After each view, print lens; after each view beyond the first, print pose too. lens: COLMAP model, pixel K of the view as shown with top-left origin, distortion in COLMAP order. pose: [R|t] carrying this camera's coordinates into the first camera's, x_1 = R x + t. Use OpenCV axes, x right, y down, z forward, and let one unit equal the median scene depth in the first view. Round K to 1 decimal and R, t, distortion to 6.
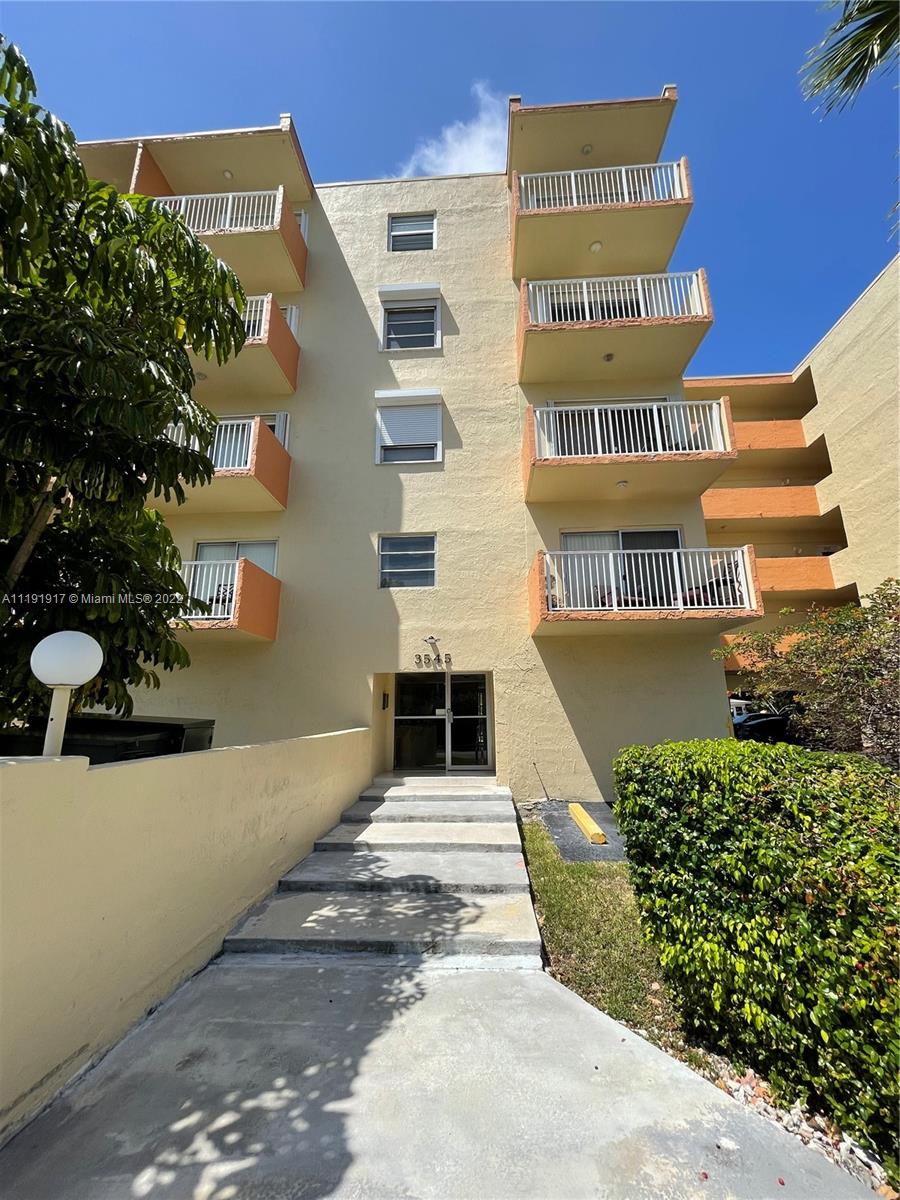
lens RADIAL K [[479.2, 0, 450.0], [0, 479.2, 600.0], [0, 0, 1]] dist [-0.003370, -0.000475]
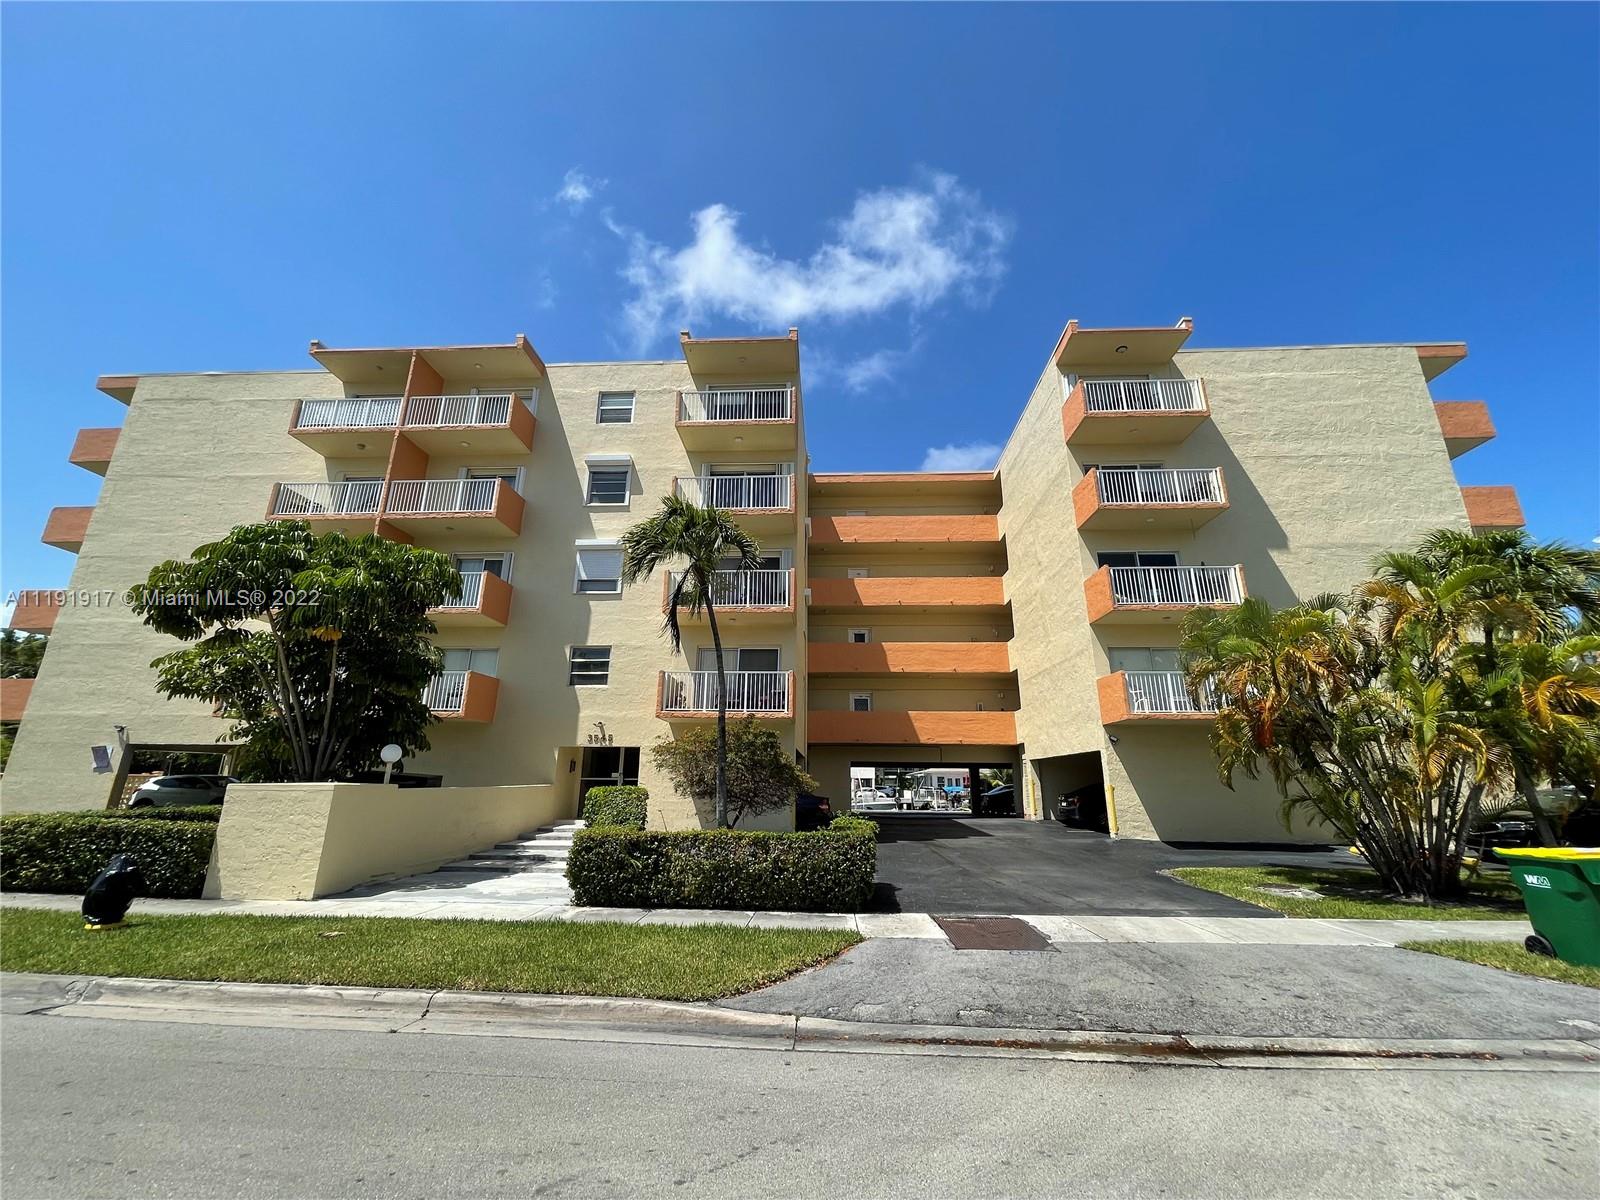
lens RADIAL K [[638.9, 0, 790.2], [0, 638.9, 595.5], [0, 0, 1]] dist [-0.003370, -0.000475]
pose [[0.999766, 0.021240, 0.004020, 0.483428], [-0.021015, 0.998552, -0.049513, -0.206336], [-0.005066, 0.049417, 0.998765, -0.882927]]
